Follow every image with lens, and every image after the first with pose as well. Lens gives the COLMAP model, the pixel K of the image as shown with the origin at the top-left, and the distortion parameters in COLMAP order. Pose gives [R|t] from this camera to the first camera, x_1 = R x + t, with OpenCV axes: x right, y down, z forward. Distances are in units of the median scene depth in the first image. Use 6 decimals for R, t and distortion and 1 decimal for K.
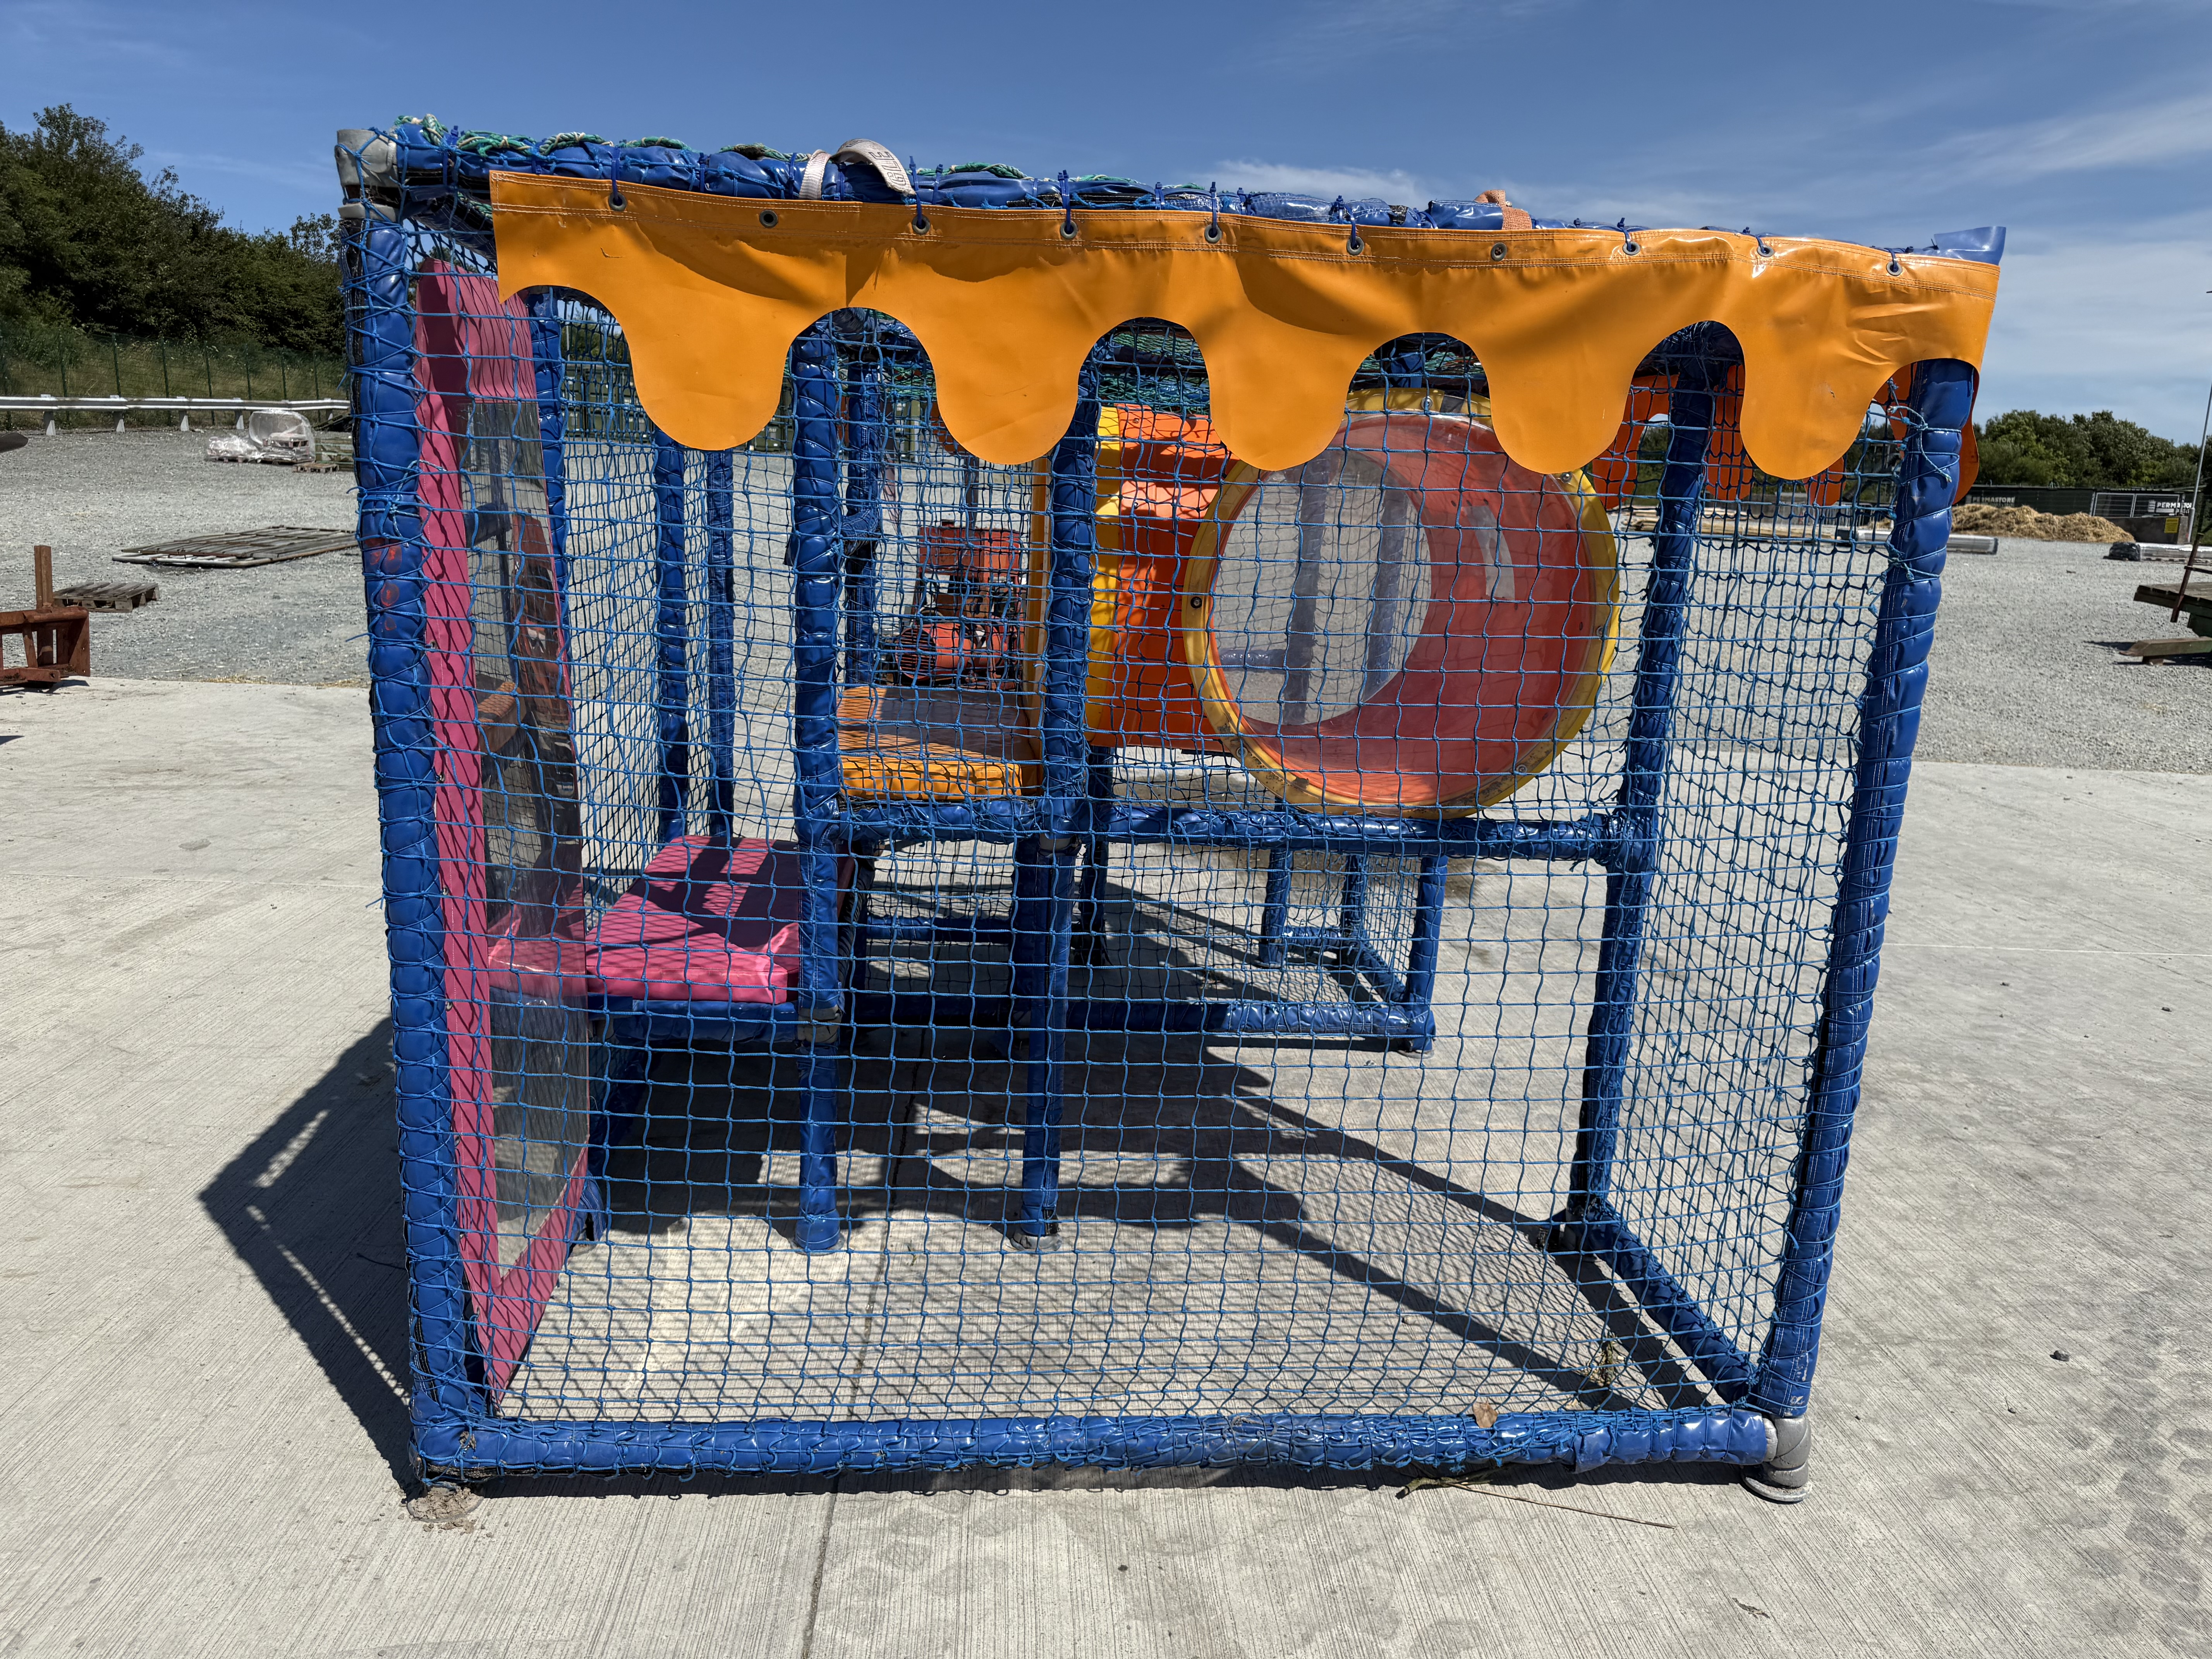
lens RADIAL K [[1516.7, 0, 1106.0], [0, 1516.7, 829.5], [0, 0, 1]] dist [0.002021, -0.000026]
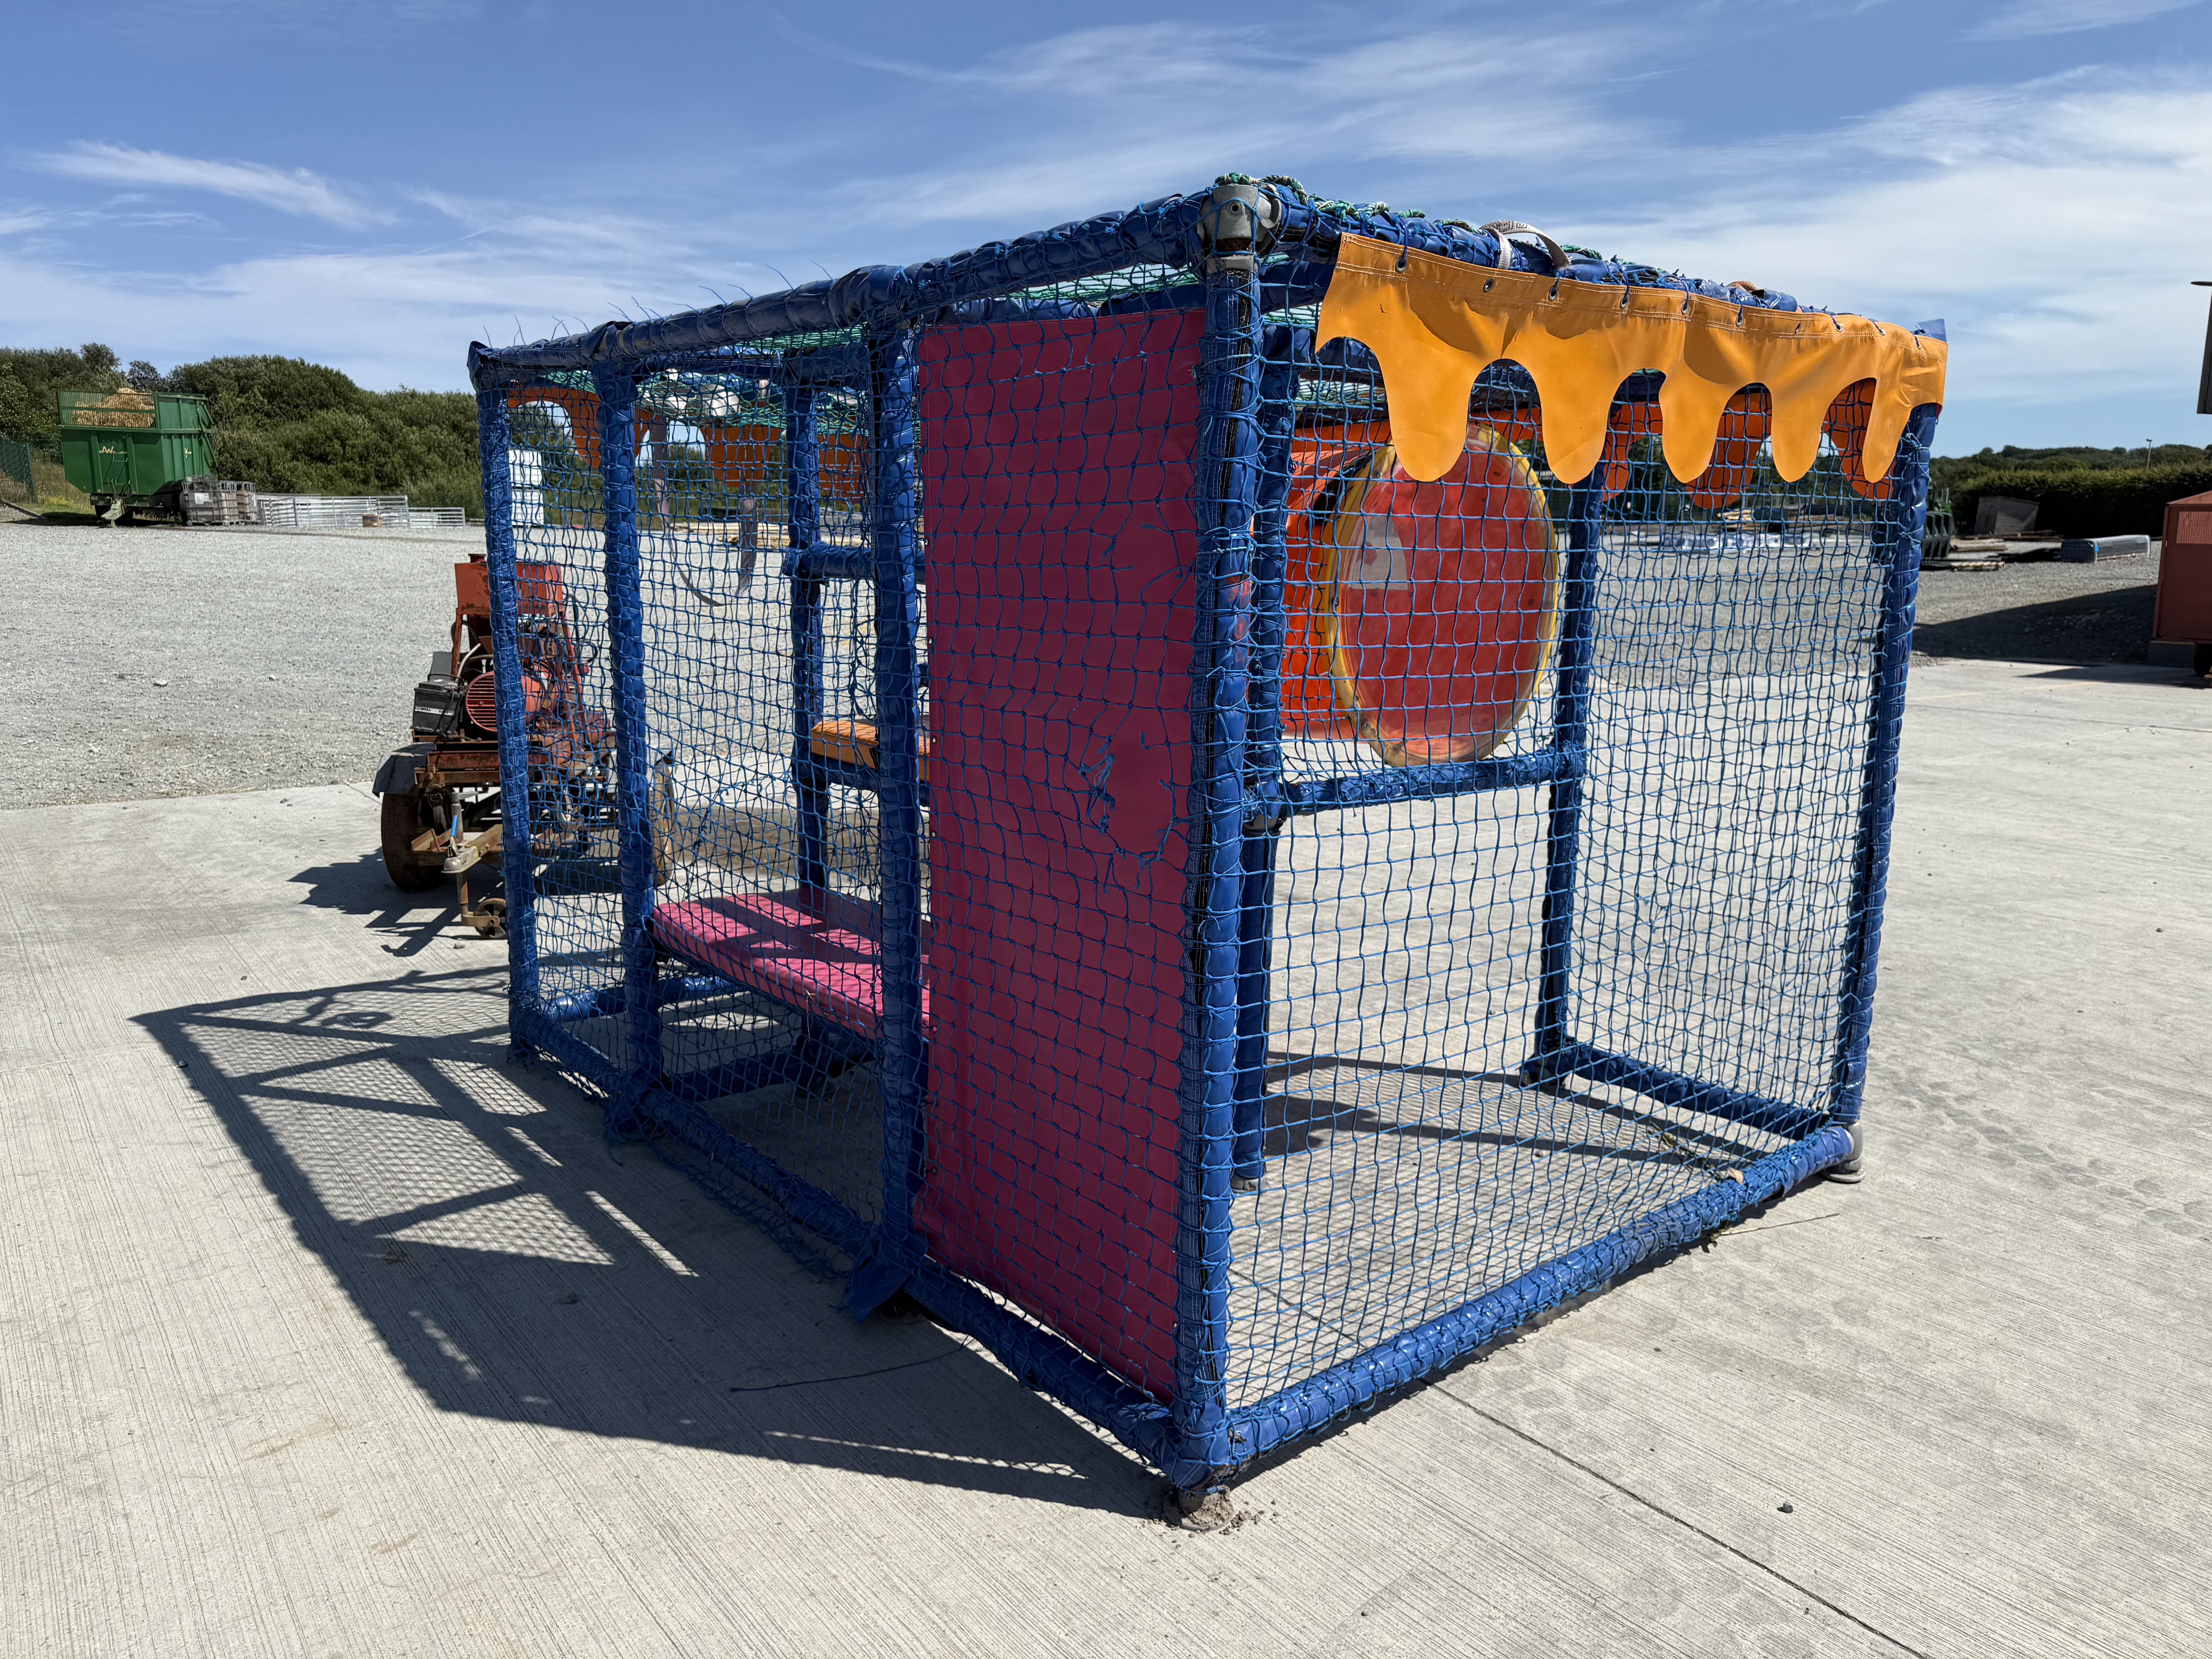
lens RADIAL K [[1516.7, 0, 1106.0], [0, 1516.7, 829.5], [0, 0, 1]] dist [0.002021, -0.000026]
pose [[0.832057, -0.145995, 0.535132, -0.855755], [0.152043, 0.987820, 0.033091, -0.047656], [-0.533445, 0.053829, 0.844120, 0.132154]]
